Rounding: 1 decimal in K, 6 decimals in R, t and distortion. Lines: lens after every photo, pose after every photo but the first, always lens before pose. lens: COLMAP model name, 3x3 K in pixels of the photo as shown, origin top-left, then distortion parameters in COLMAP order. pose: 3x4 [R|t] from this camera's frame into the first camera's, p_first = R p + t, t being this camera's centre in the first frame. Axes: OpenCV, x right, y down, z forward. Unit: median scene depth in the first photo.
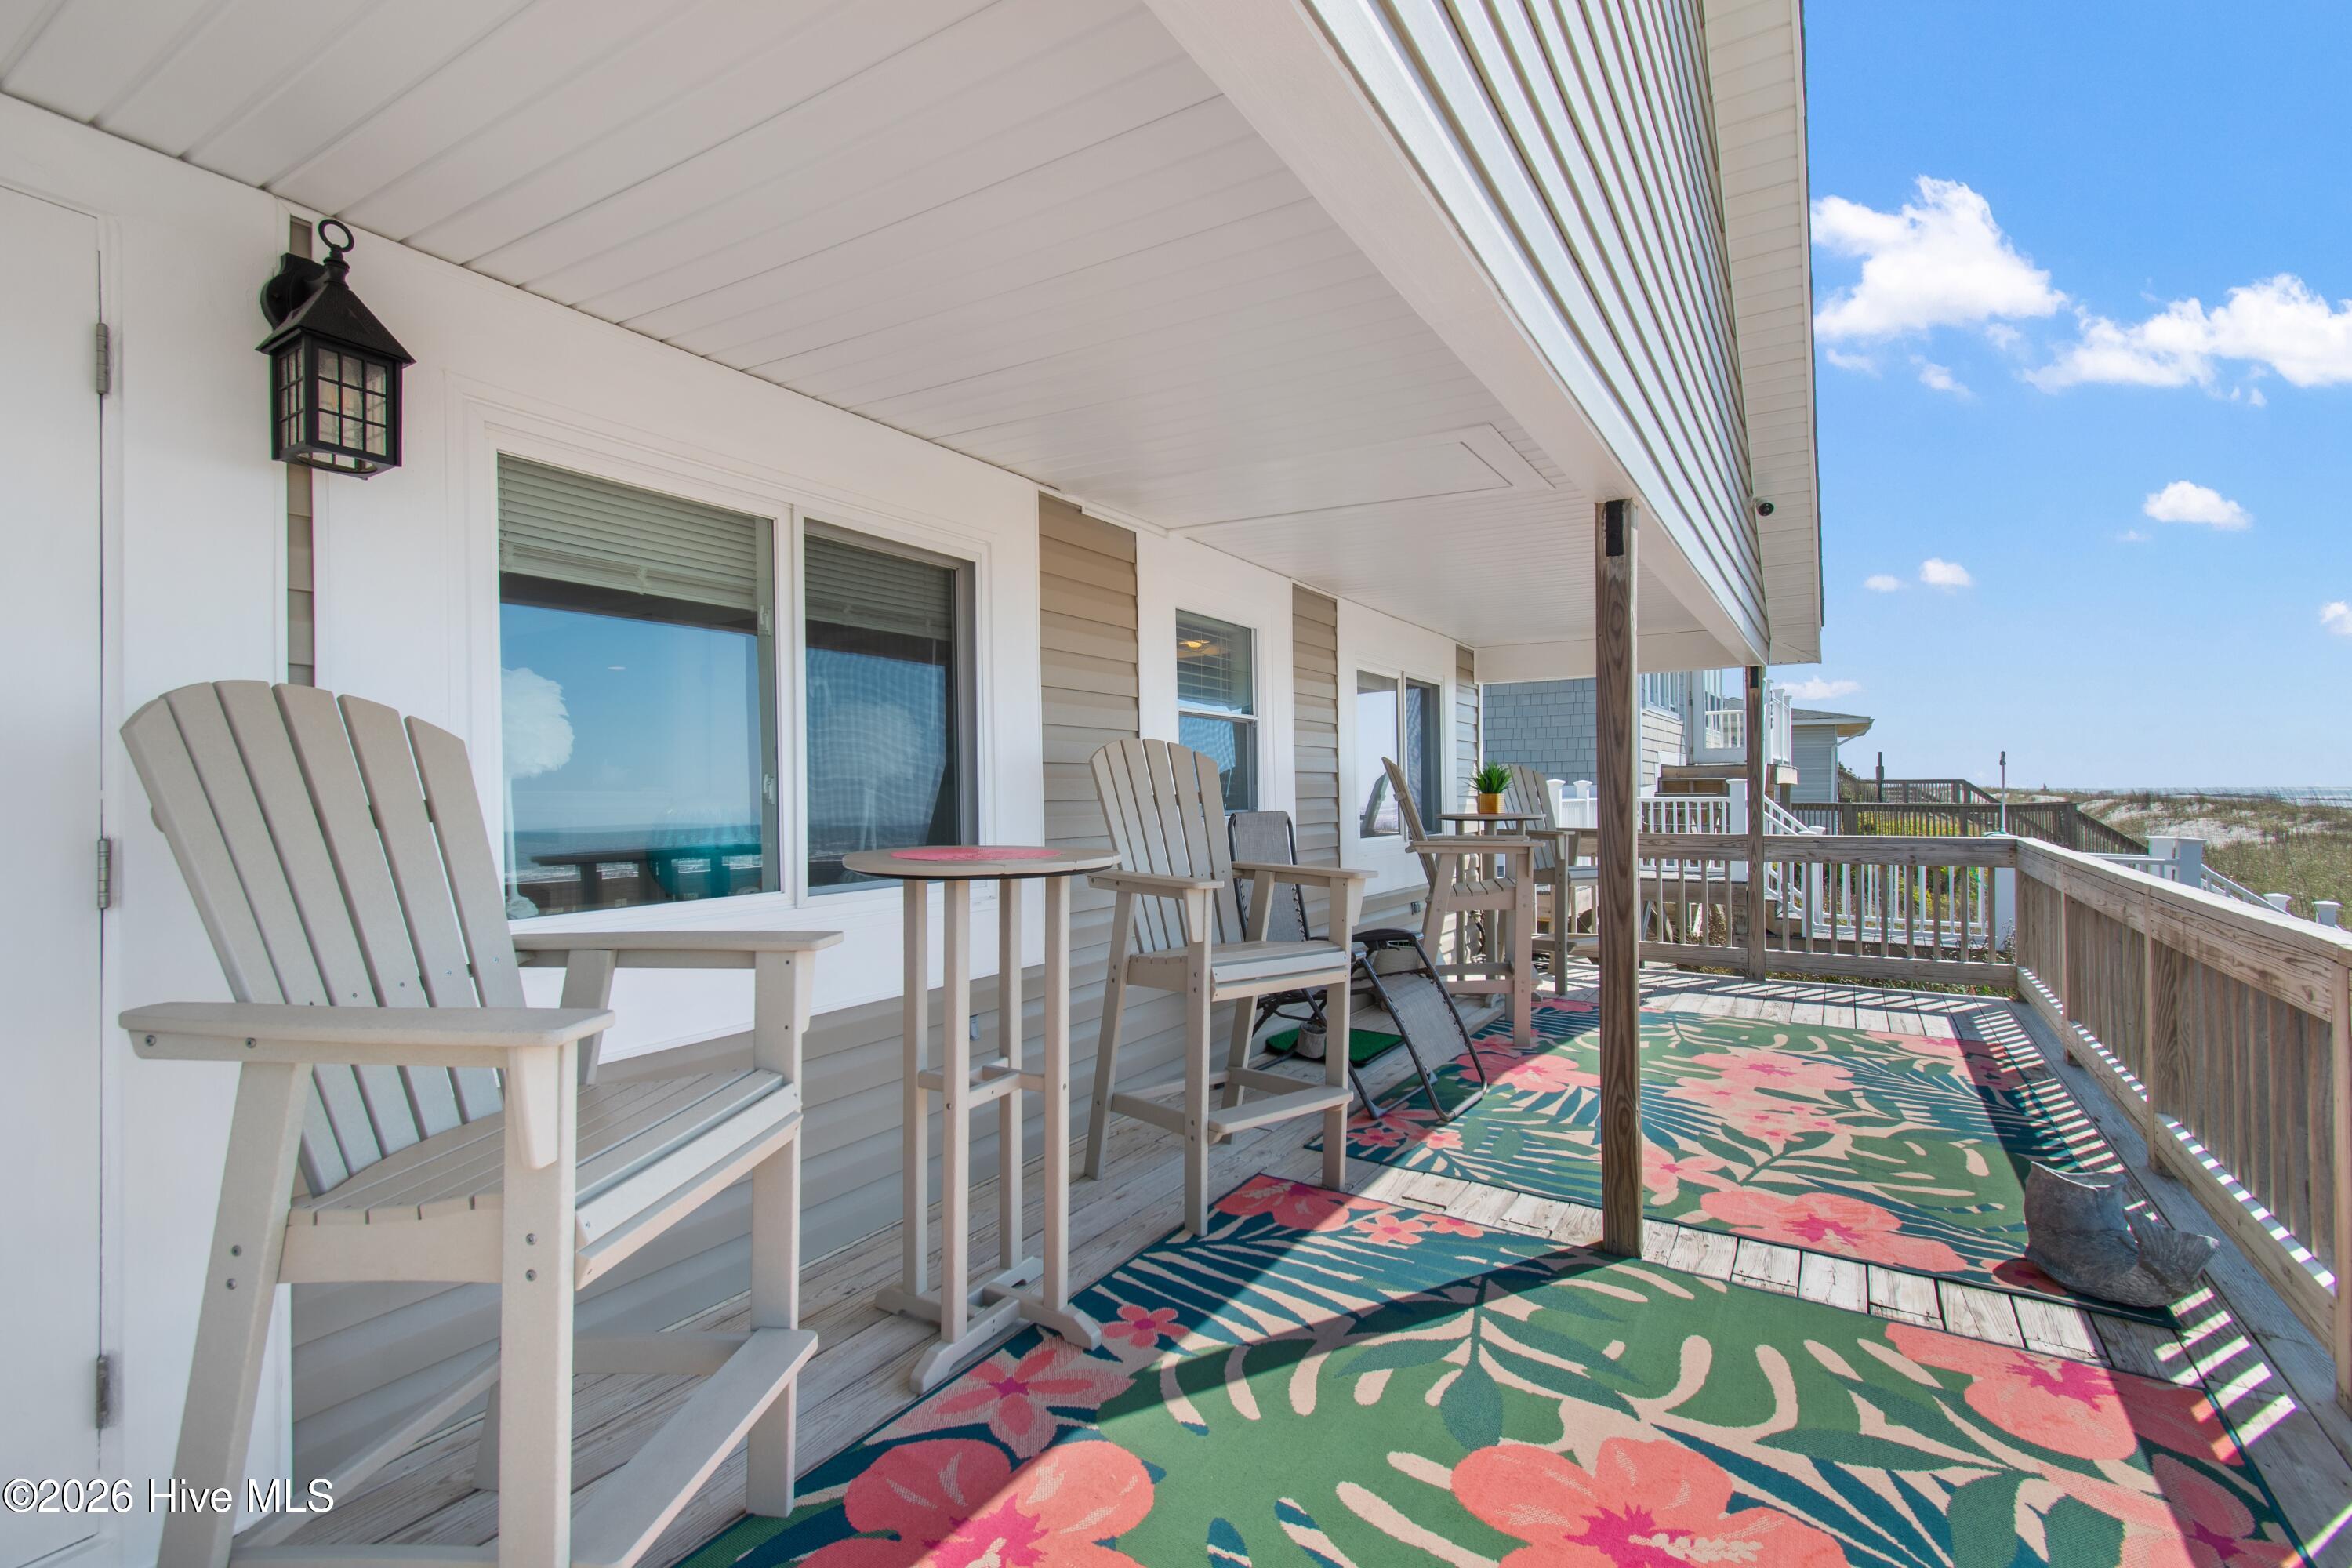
lens RADIAL K [[1041.6, 0, 1170.5], [0, 1041.6, 783.8], [0, 0, 1]] dist [0.001896, -0.000434]
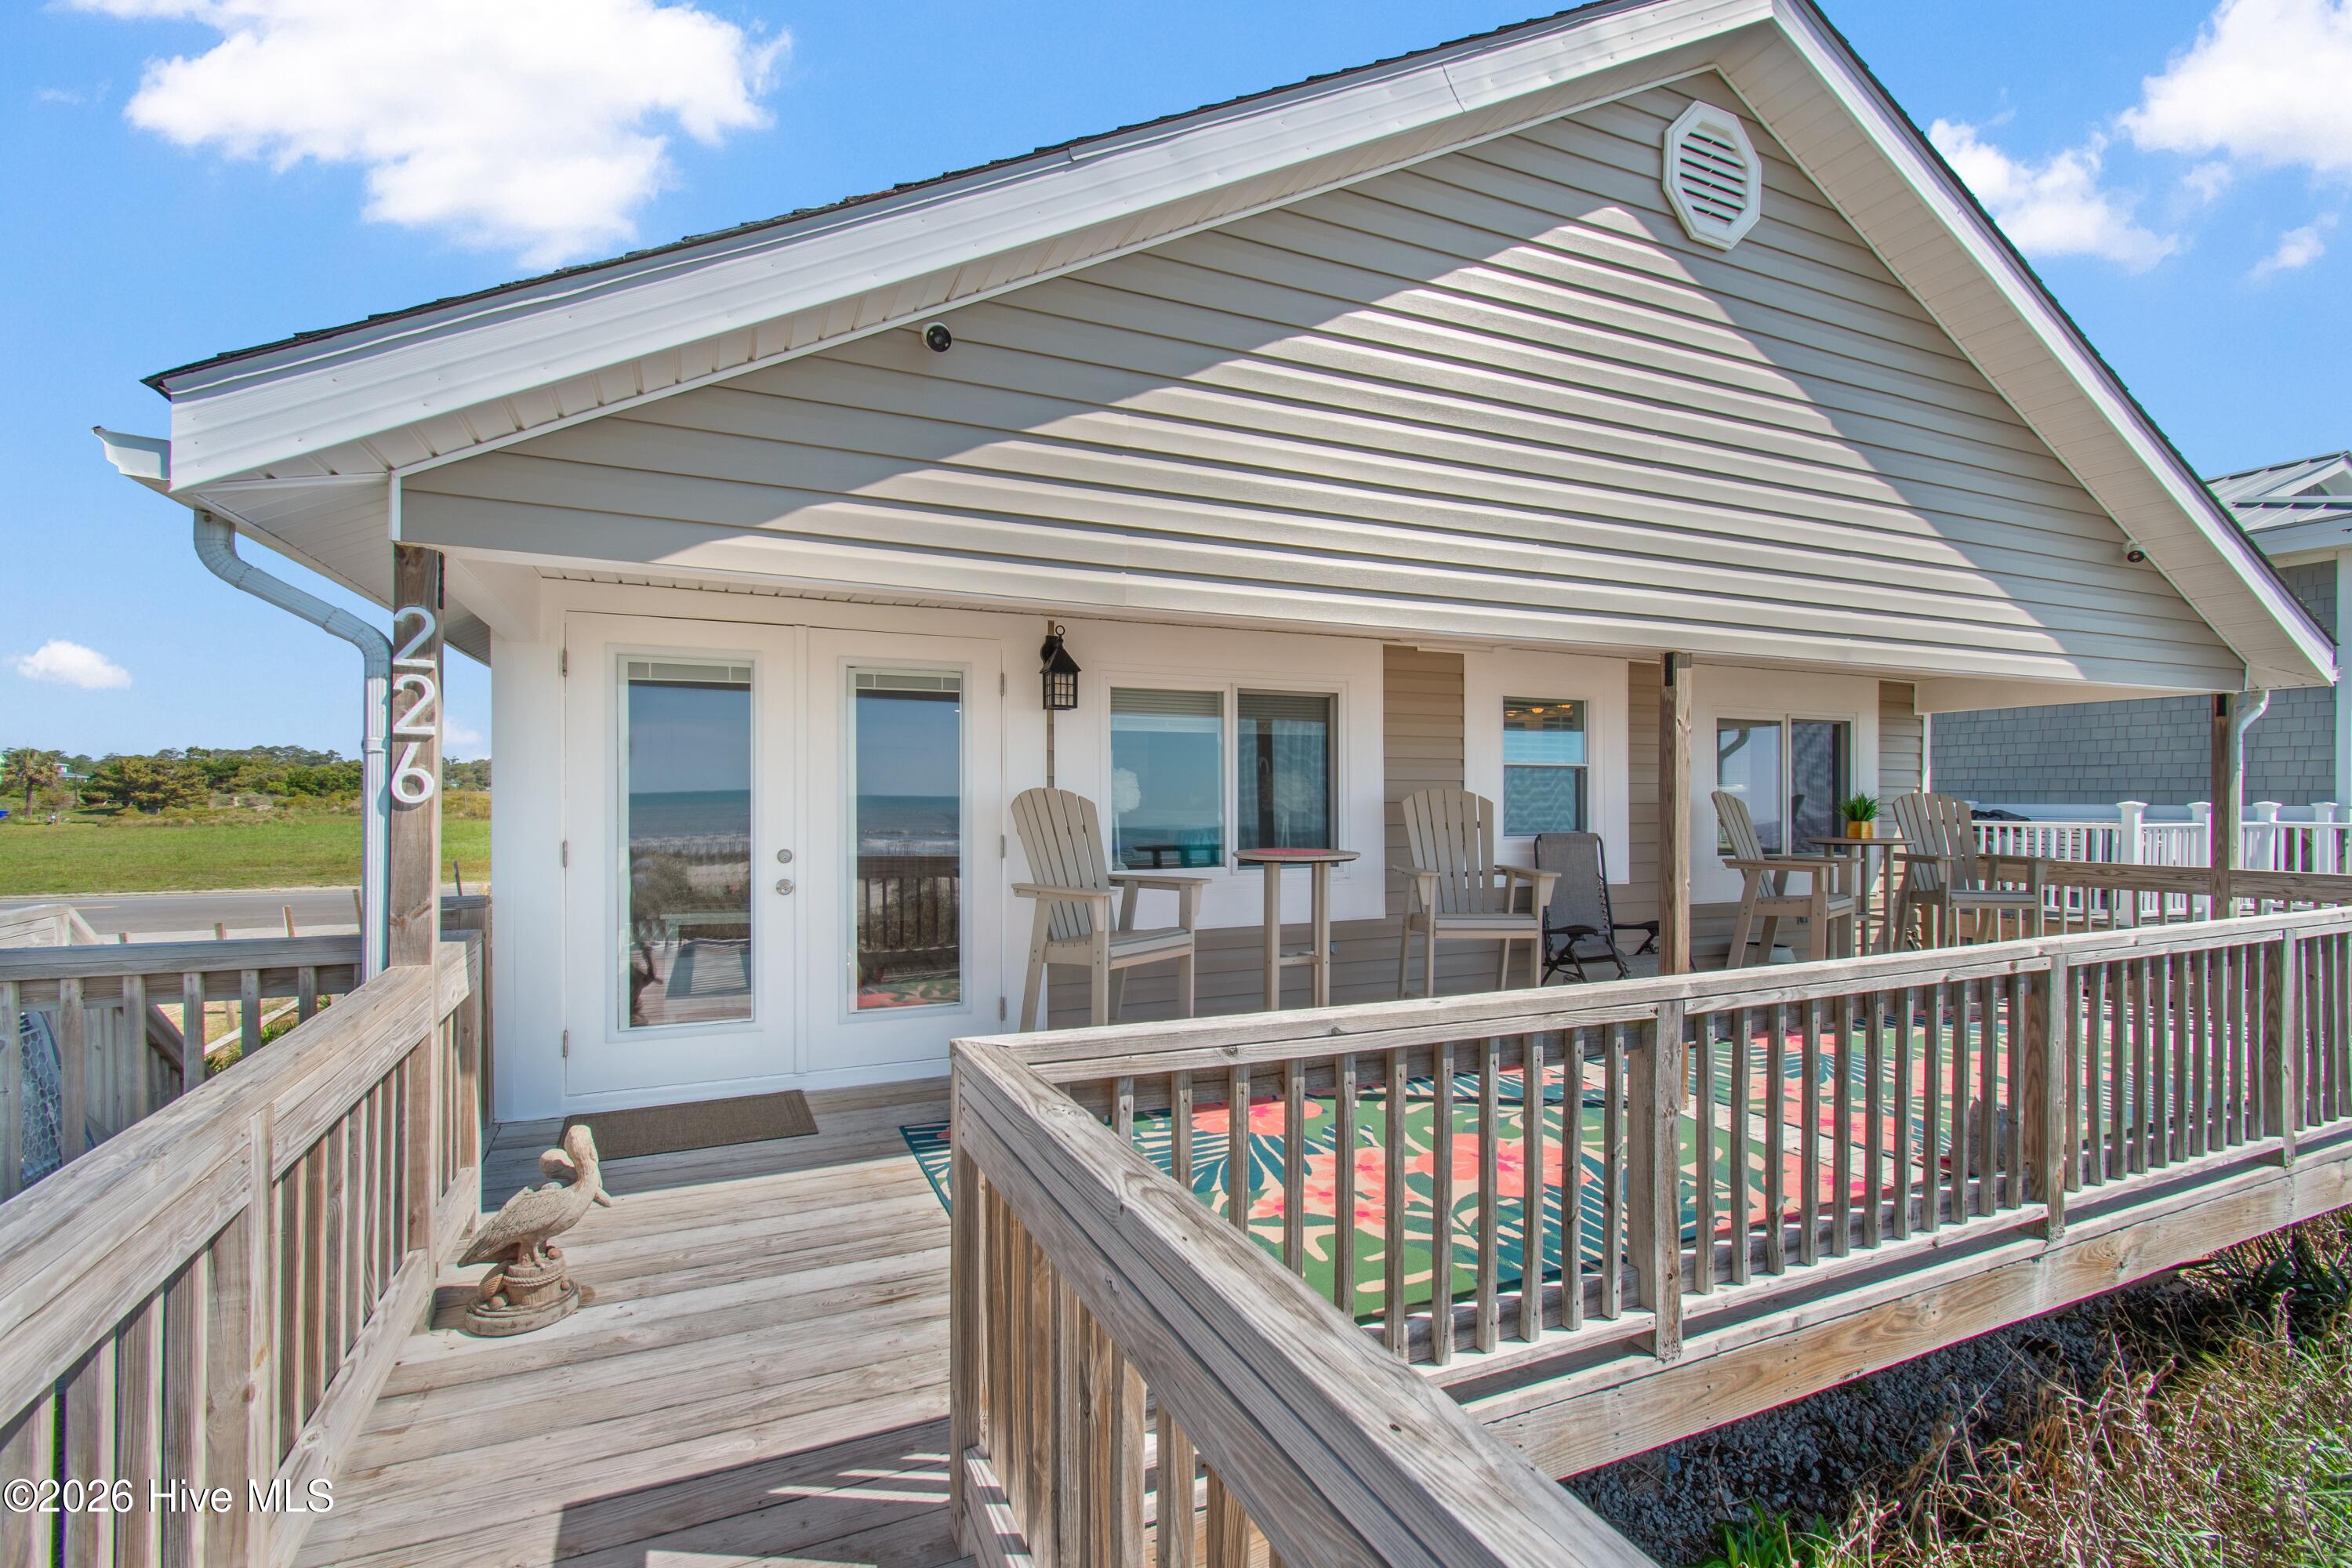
lens RADIAL K [[1032.3, 0, 1167.8], [0, 1032.3, 789.5], [0, 0, 1]] dist [0.003759, -0.000483]
pose [[0.831900, 0.002057, -0.554921, 0.920707], [-0.001702, 0.999998, 0.001156, -0.076136], [0.554922, -0.000017, 0.831902, -1.078571]]
